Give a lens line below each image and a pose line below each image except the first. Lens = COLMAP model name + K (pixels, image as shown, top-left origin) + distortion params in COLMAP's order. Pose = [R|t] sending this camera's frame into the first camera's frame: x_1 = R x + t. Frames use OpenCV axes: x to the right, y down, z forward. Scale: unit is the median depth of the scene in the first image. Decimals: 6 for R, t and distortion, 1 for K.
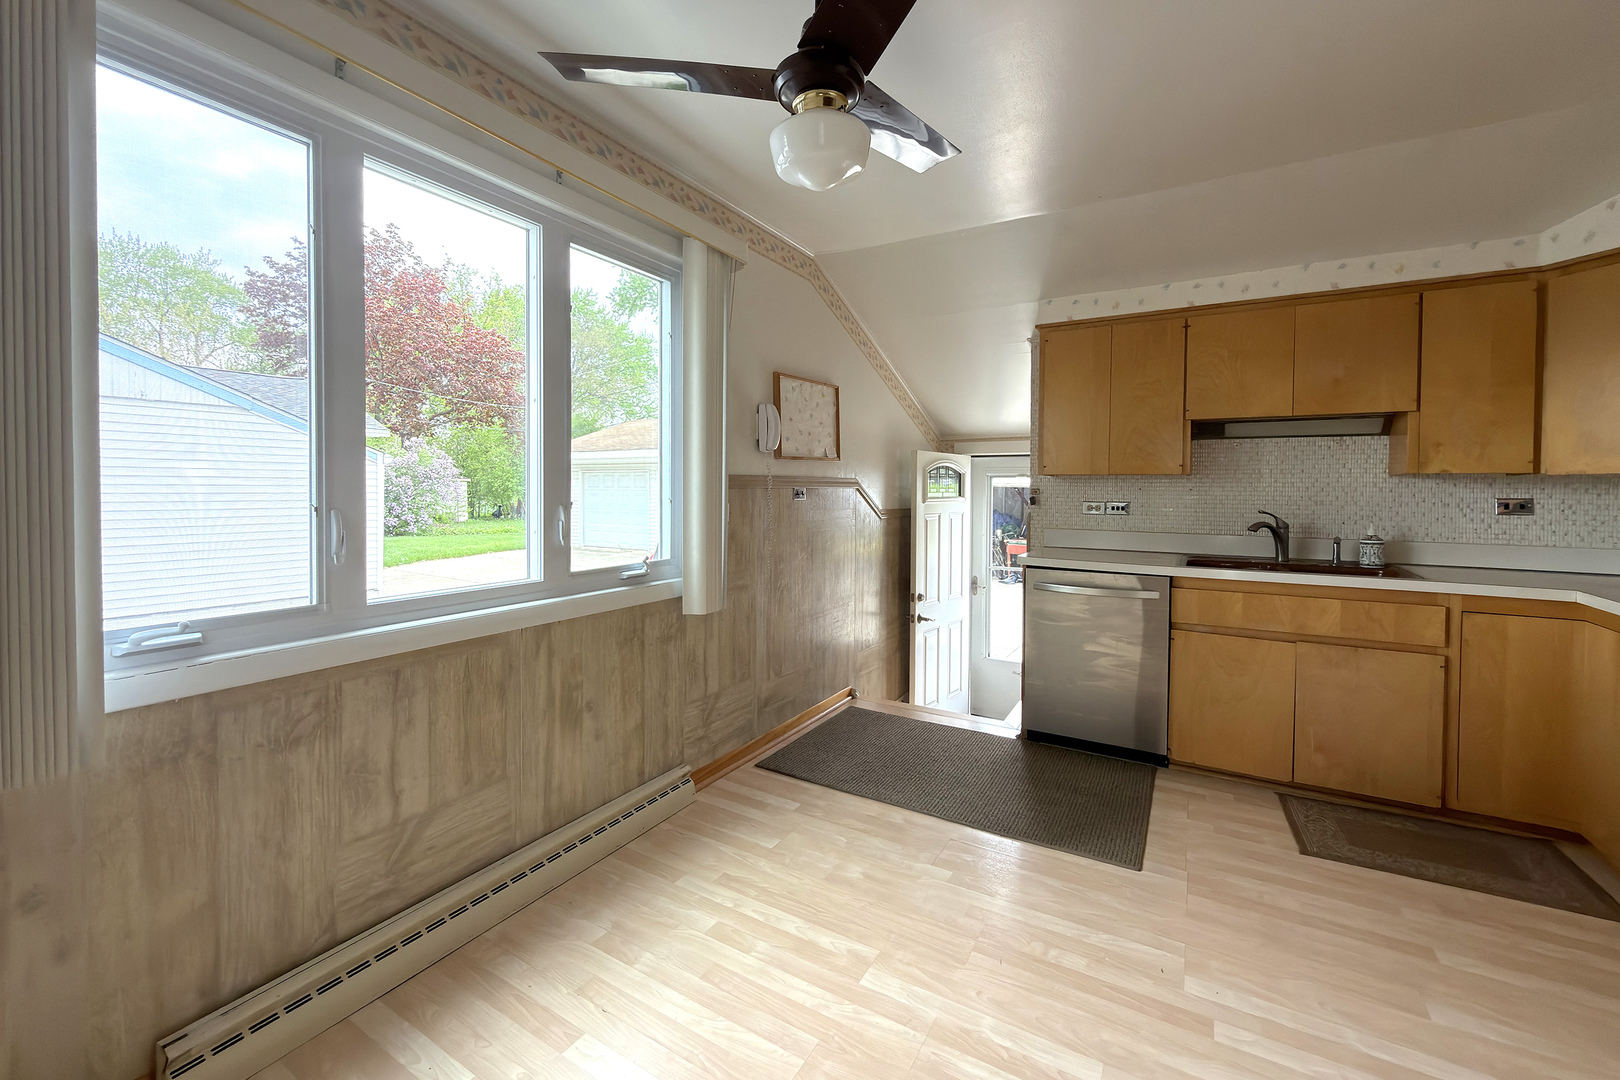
lens RADIAL K [[665.2, 0, 789.0], [0, 665.2, 539.8], [0, 0, 1]] dist [-0.000375, -0.000023]
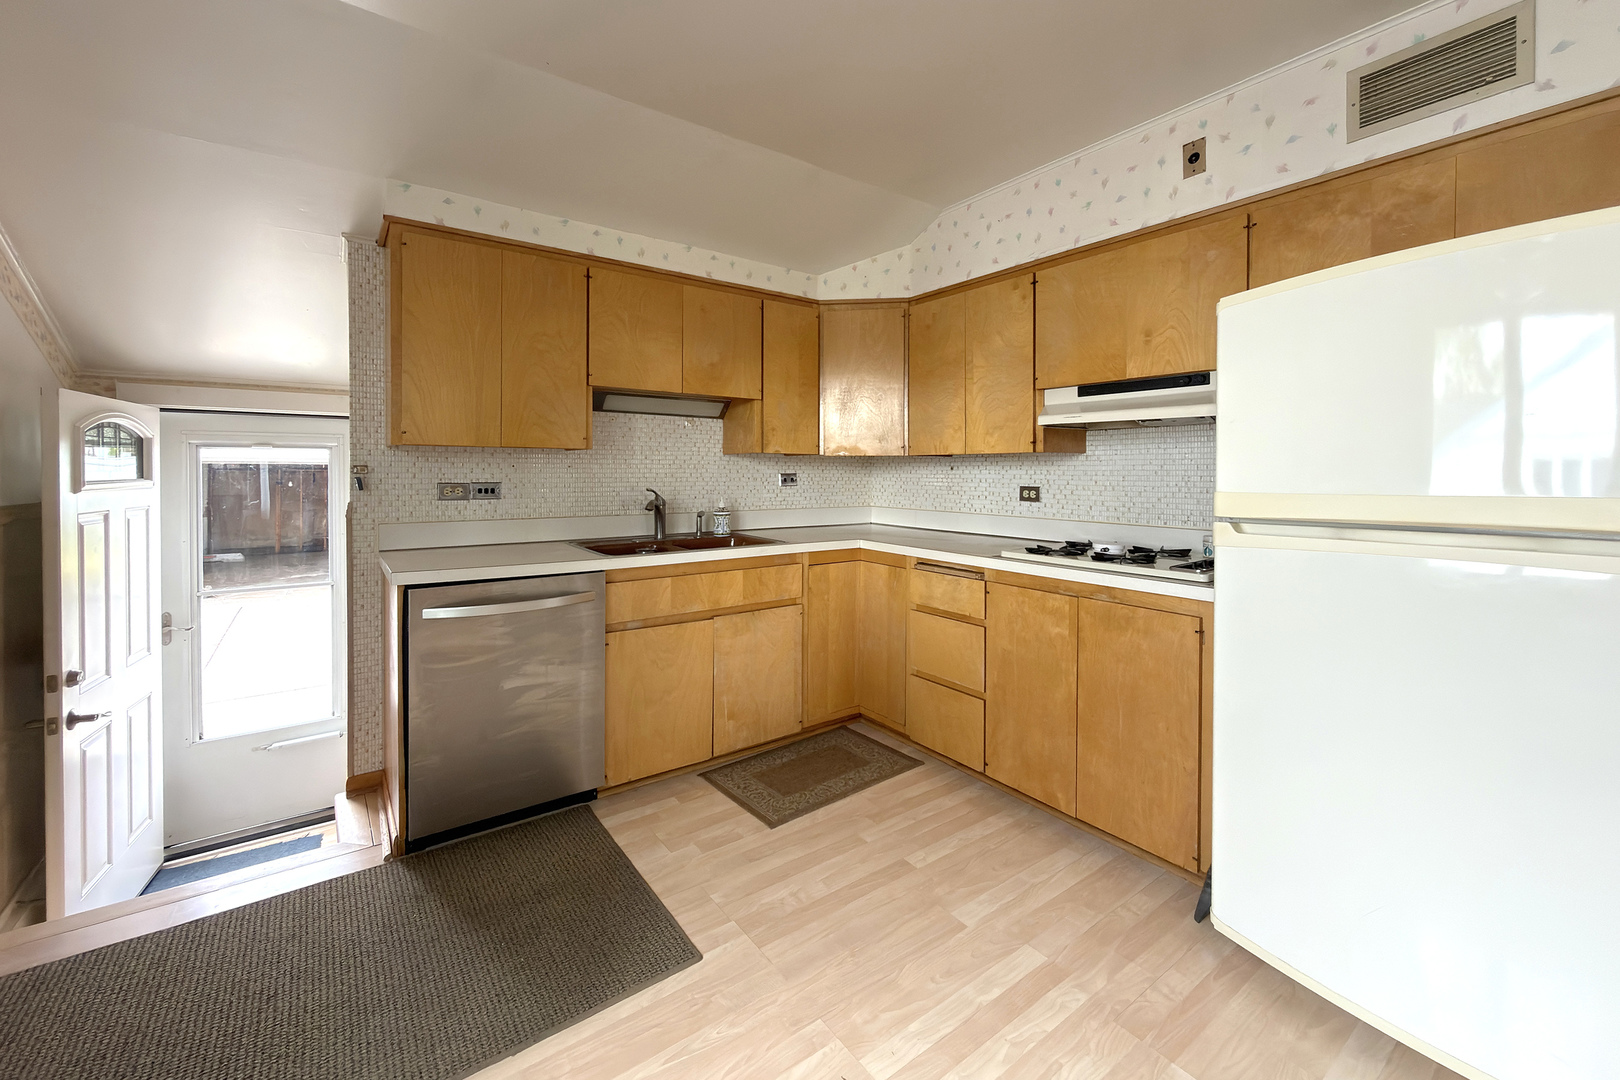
lens RADIAL K [[662.8, 0, 824.4], [0, 662.8, 493.8], [0, 0, 1]] dist [-0.000185, -0.000033]
pose [[0.365032, -0.037913, 0.930223, -0.101084], [0.070196, 0.997447, 0.013107, -0.035216], [-0.928345, 0.060513, 0.366761, 0.471600]]
